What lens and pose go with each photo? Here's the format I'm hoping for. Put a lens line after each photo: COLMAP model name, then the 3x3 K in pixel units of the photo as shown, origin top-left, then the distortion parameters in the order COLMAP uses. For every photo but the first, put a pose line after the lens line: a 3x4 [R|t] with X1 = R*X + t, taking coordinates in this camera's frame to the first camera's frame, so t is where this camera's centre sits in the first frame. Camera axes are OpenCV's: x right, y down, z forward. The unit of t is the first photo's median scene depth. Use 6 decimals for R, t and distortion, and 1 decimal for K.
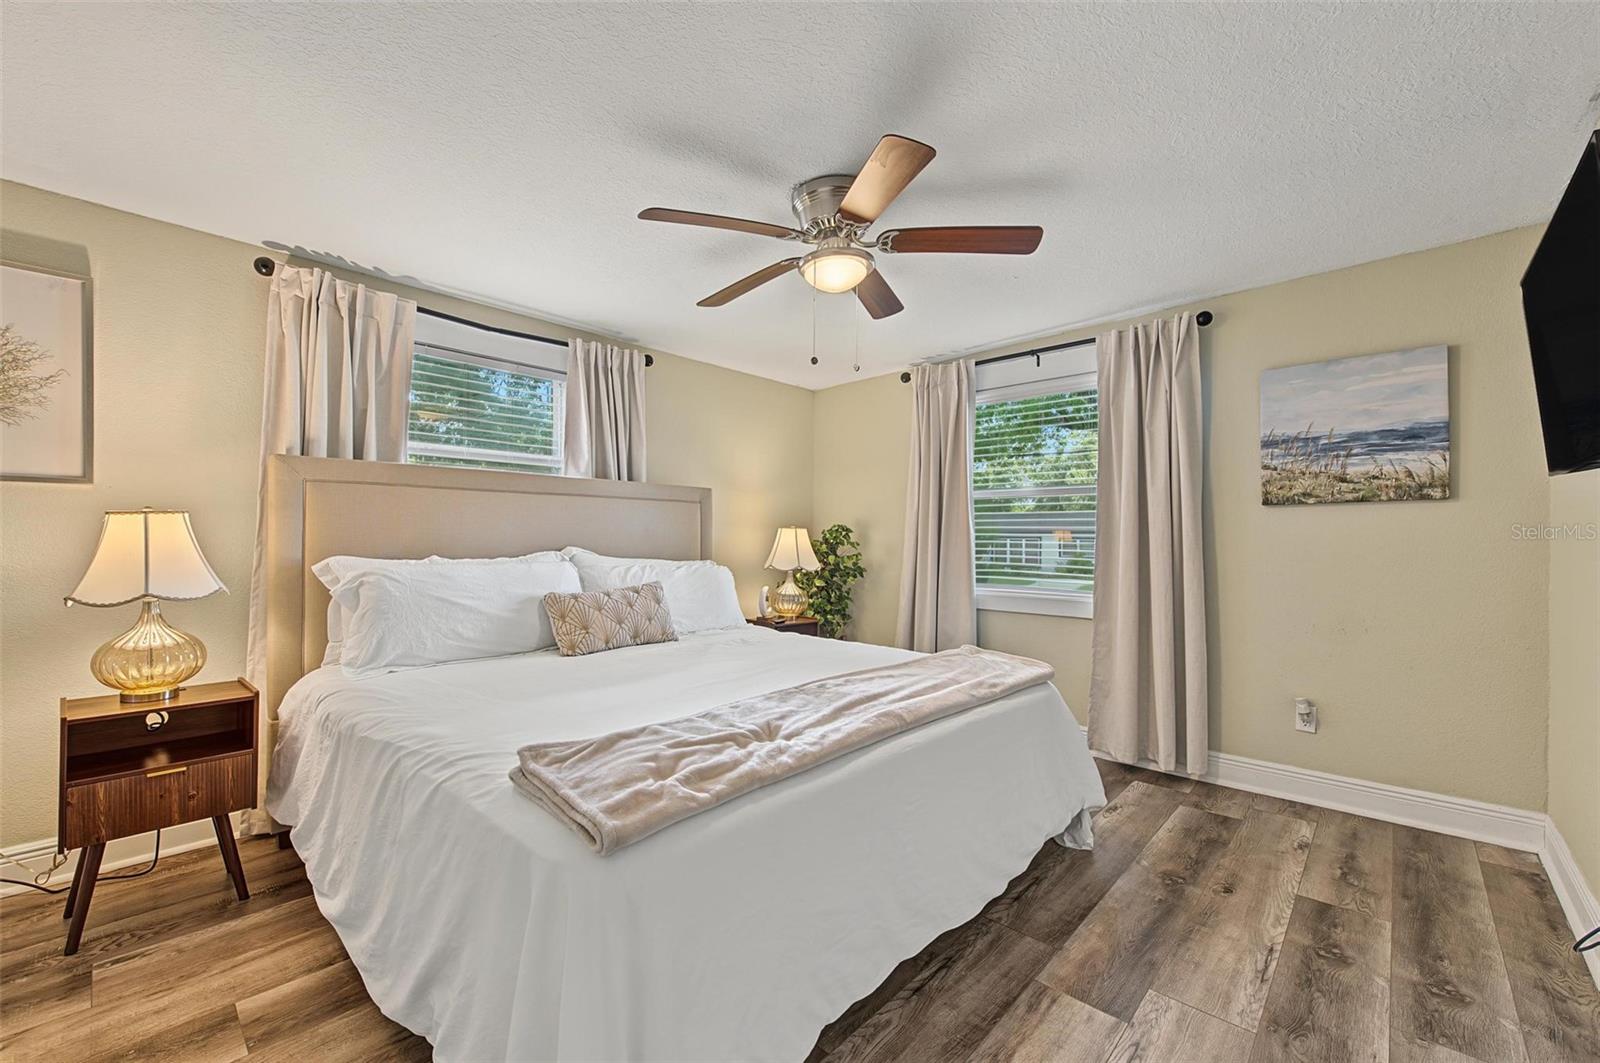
lens RADIAL K [[664.4, 0, 800.8], [0, 664.4, 534.2], [0, 0, 1]] dist [0.002891, -0.003932]
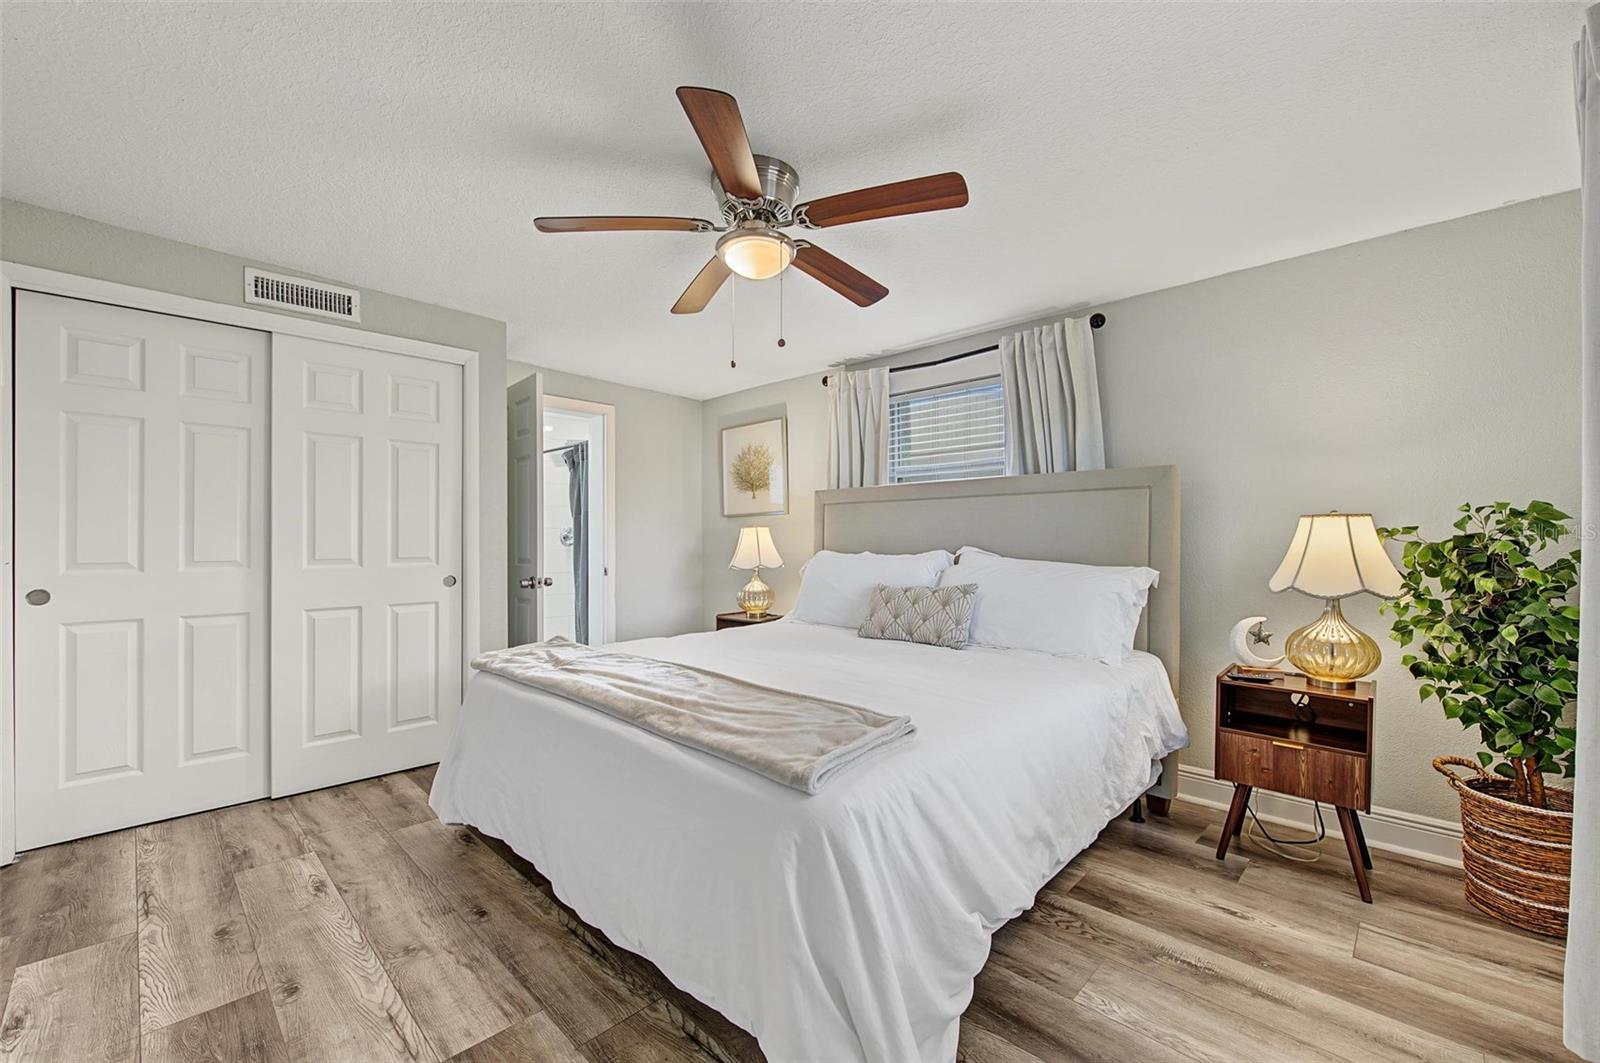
lens RADIAL K [[664.4, 0, 800.8], [0, 664.4, 534.2], [0, 0, 1]] dist [0.002891, -0.003932]
pose [[-0.047342, -0.009564, -0.998833, 0.798734], [0.009714, 0.999902, -0.010035, 0.008714], [0.998832, -0.010178, -0.047244, 0.886027]]
